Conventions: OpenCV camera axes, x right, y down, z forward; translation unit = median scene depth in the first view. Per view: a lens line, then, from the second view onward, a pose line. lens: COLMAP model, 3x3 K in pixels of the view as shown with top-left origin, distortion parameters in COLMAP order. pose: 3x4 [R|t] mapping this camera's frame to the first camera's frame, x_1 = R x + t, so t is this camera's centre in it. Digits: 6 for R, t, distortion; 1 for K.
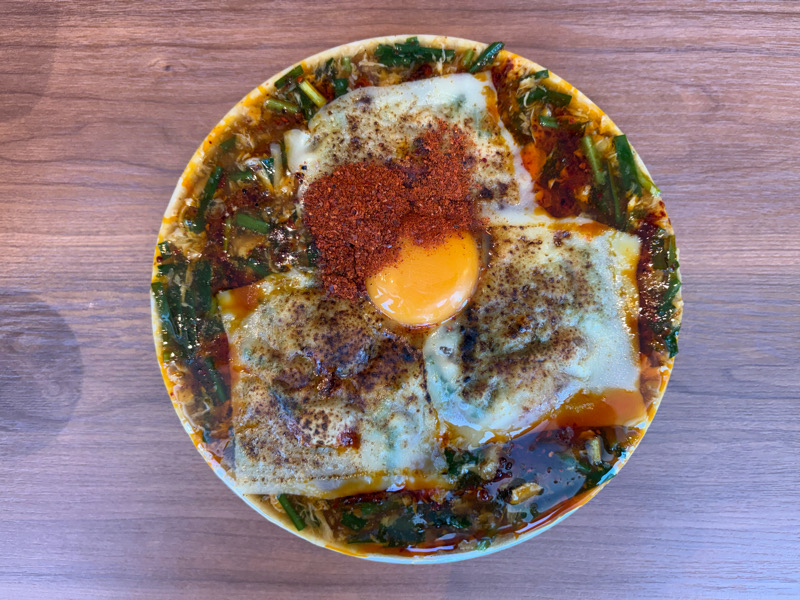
lens RADIAL K [[674.7, 0, 400.0], [0, 674.7, 300.0], [0, 0, 1]] dist [-0.001663, -0.019491]
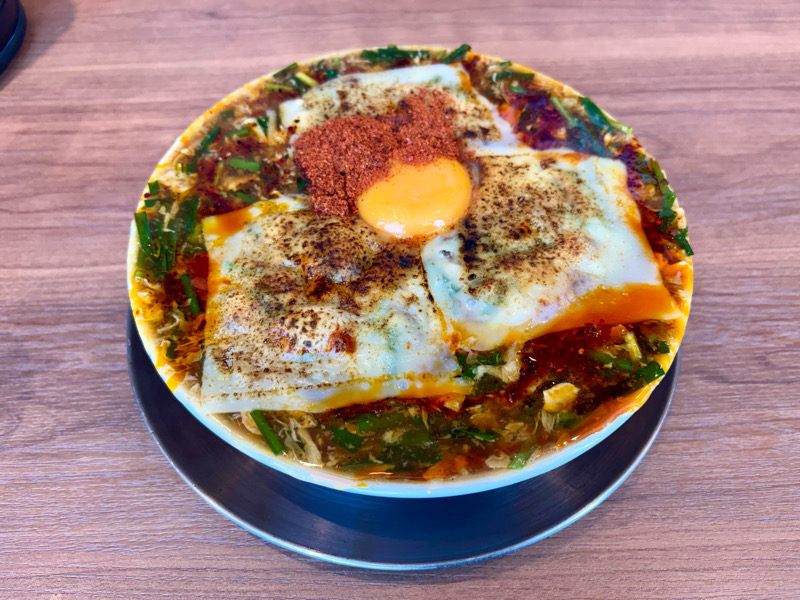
lens RADIAL K [[674.7, 0, 400.0], [0, 674.7, 300.0], [0, 0, 1]] dist [-0.001663, -0.019491]
pose [[0.998346, -0.044097, 0.036875, -0.031144], [0.057166, 0.828923, -0.556434, 0.636577], [-0.006029, 0.557622, 0.830073, 0.266971]]
